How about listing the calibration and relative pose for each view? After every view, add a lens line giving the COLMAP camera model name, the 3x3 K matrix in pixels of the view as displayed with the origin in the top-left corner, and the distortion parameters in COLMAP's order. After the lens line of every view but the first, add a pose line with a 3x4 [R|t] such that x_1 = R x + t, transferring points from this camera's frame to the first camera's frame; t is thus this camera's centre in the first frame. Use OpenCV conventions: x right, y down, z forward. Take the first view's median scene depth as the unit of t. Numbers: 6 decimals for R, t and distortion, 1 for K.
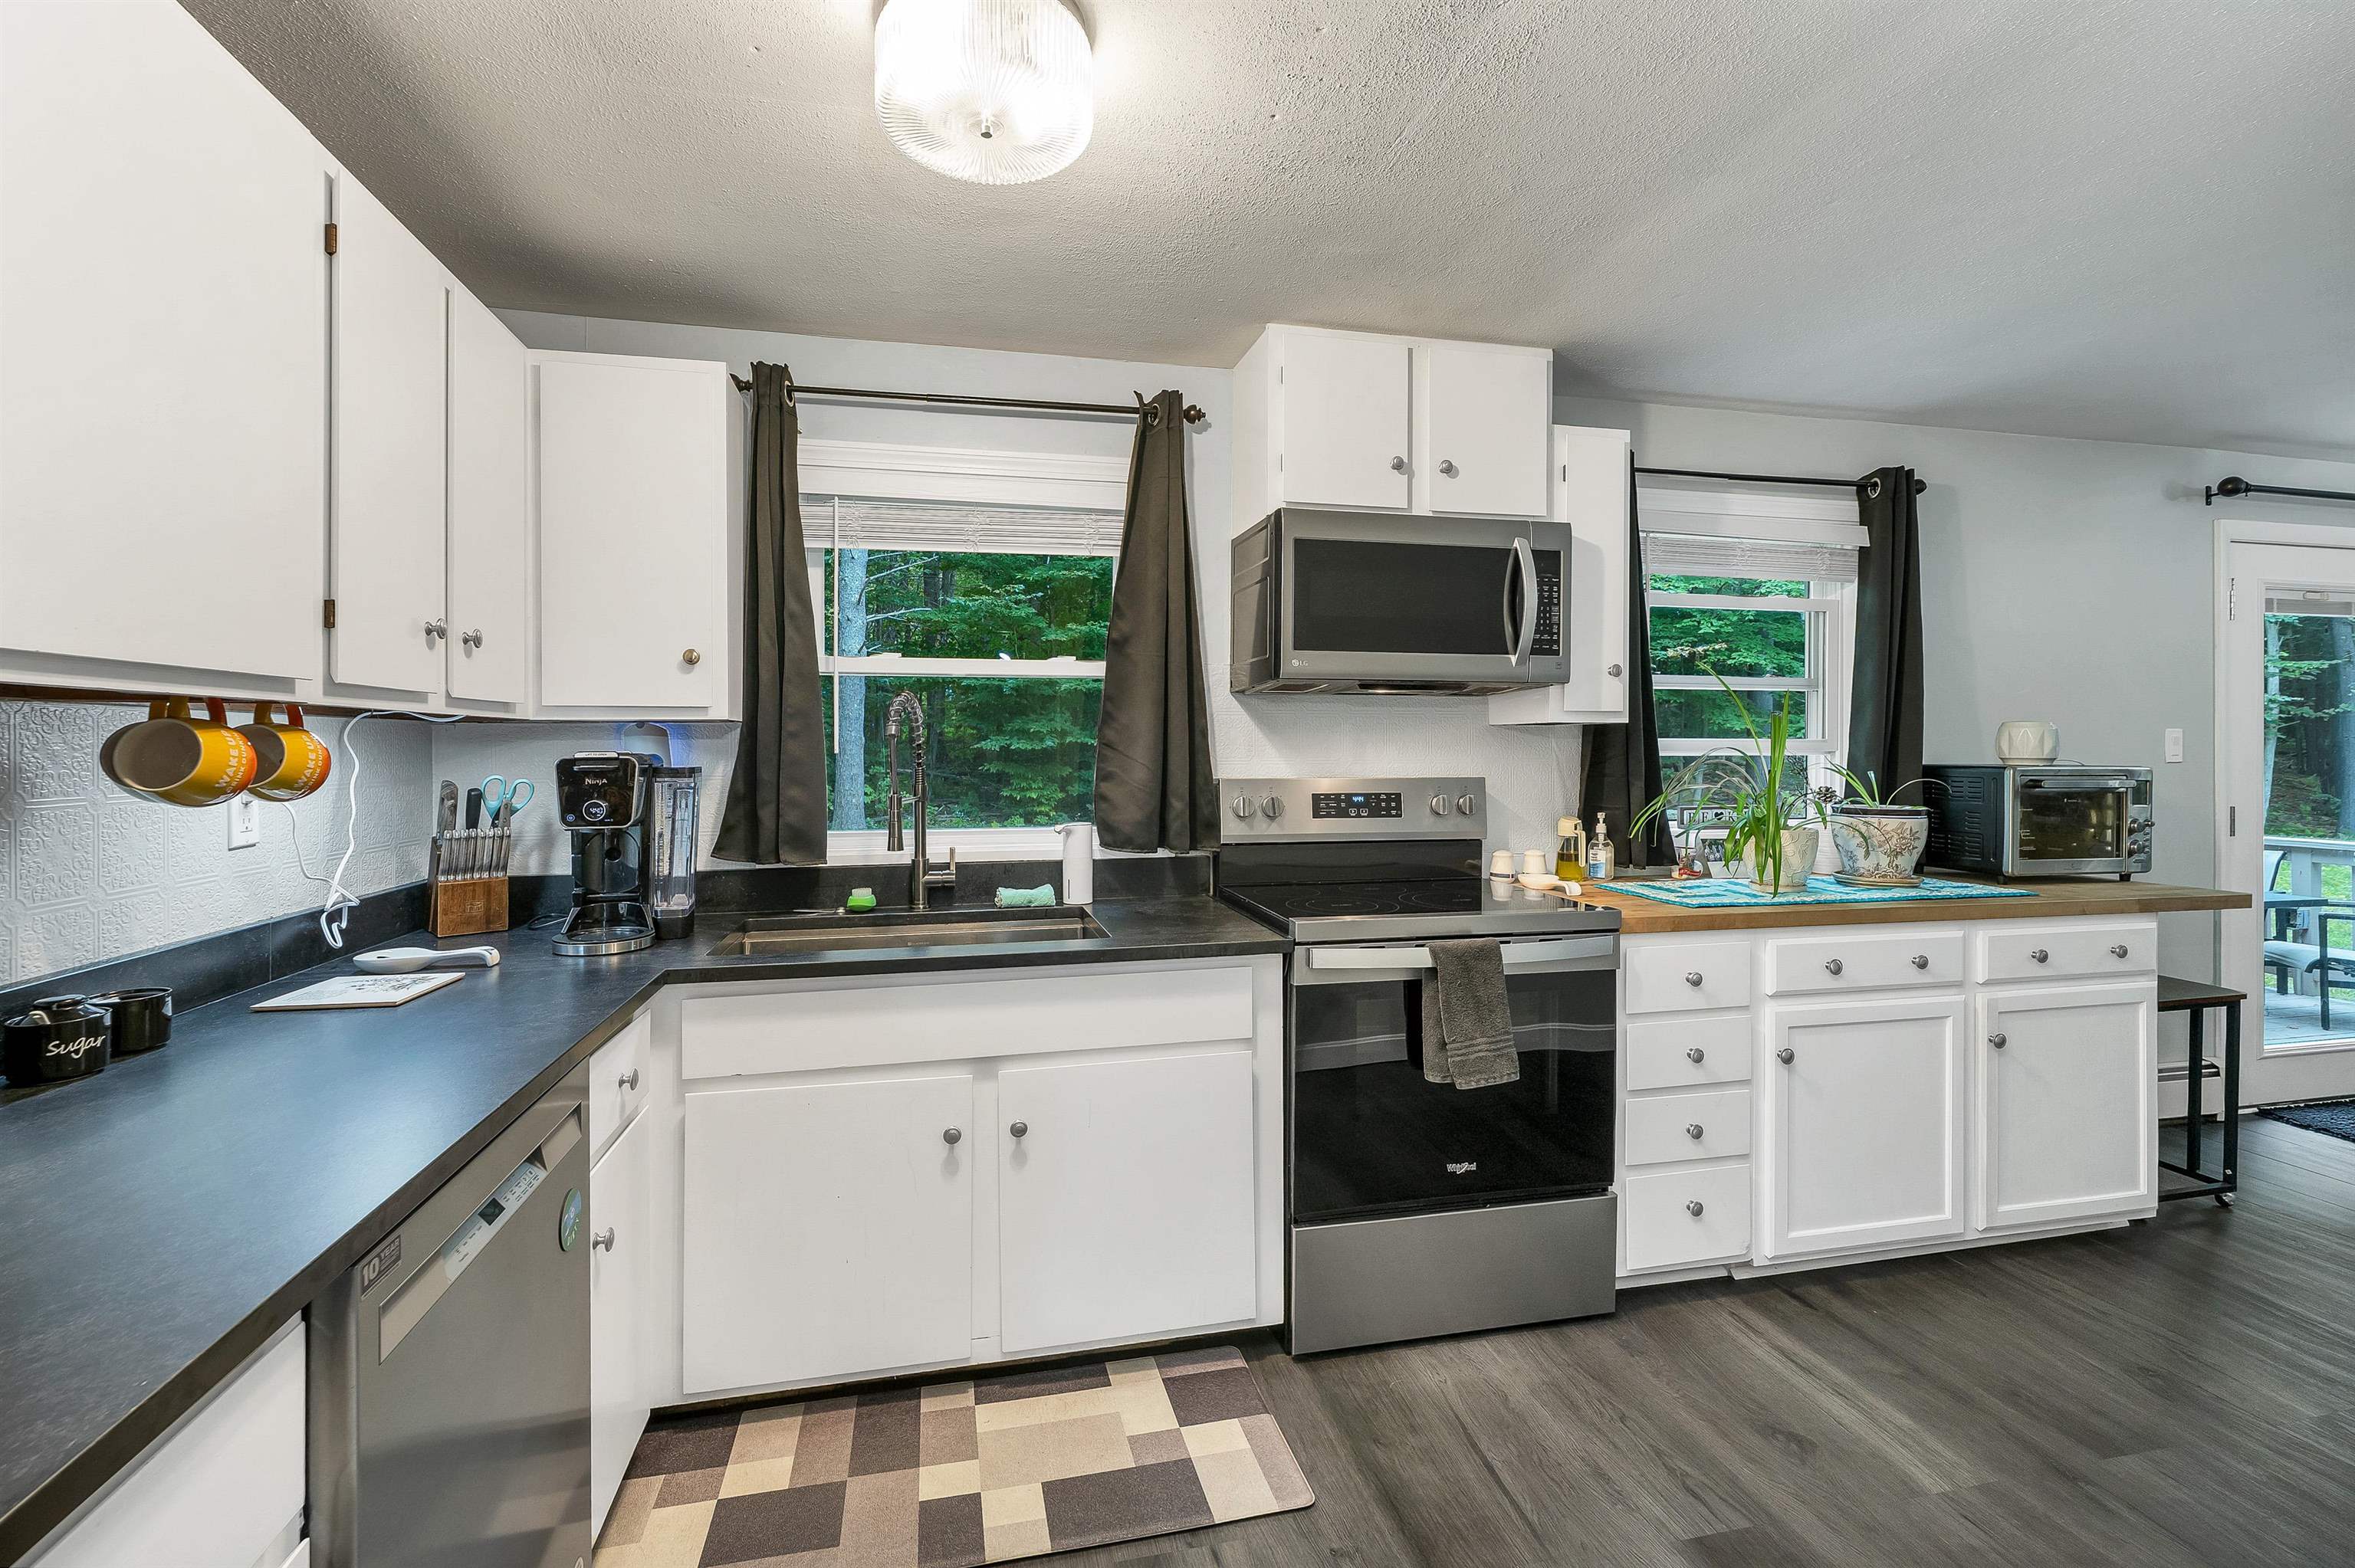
lens RADIAL K [[992.2, 0, 1161.7], [0, 992.2, 765.7], [0, 0, 1]] dist [0.003146, -0.001268]
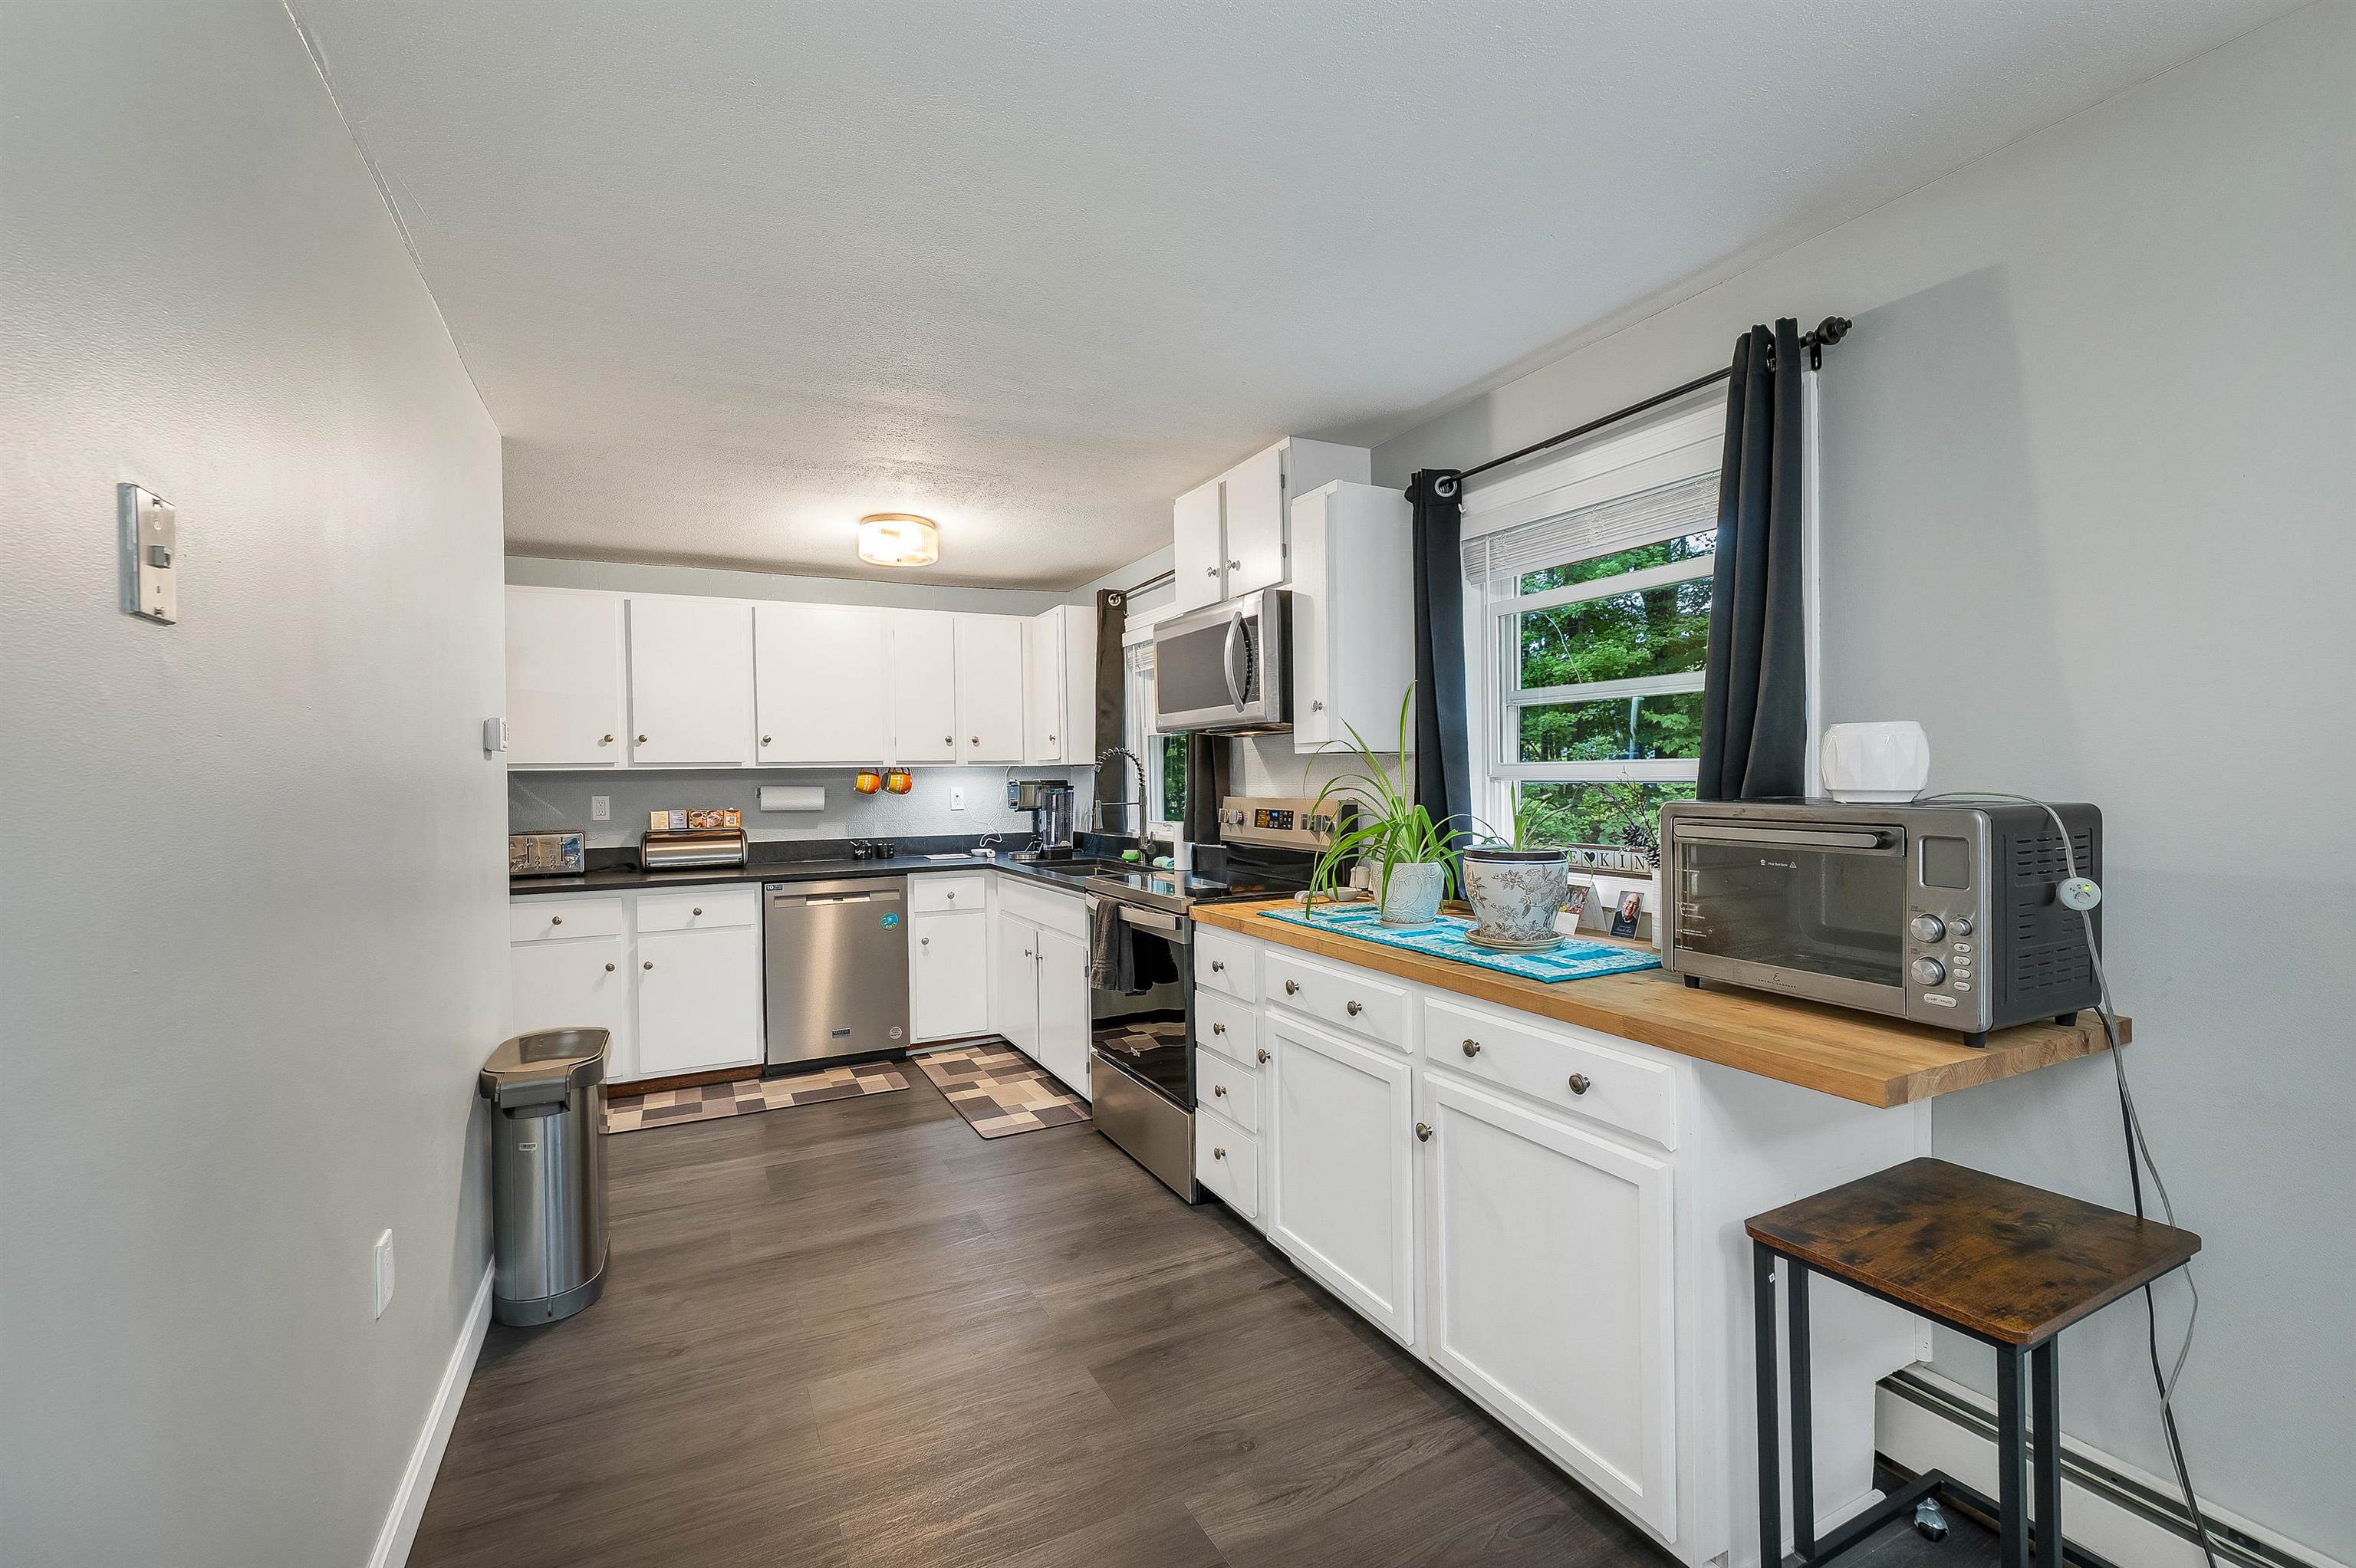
lens RADIAL K [[992.6, 0, 1171.4], [0, 992.6, 778.6], [0, 0, 1]] dist [0.003146, -0.001268]
pose [[0.257996, 0.005966, -0.966128, 1.585483], [-0.002411, 0.999982, 0.005531, -0.023825], [0.966143, 0.000902, 0.258006, 0.578348]]
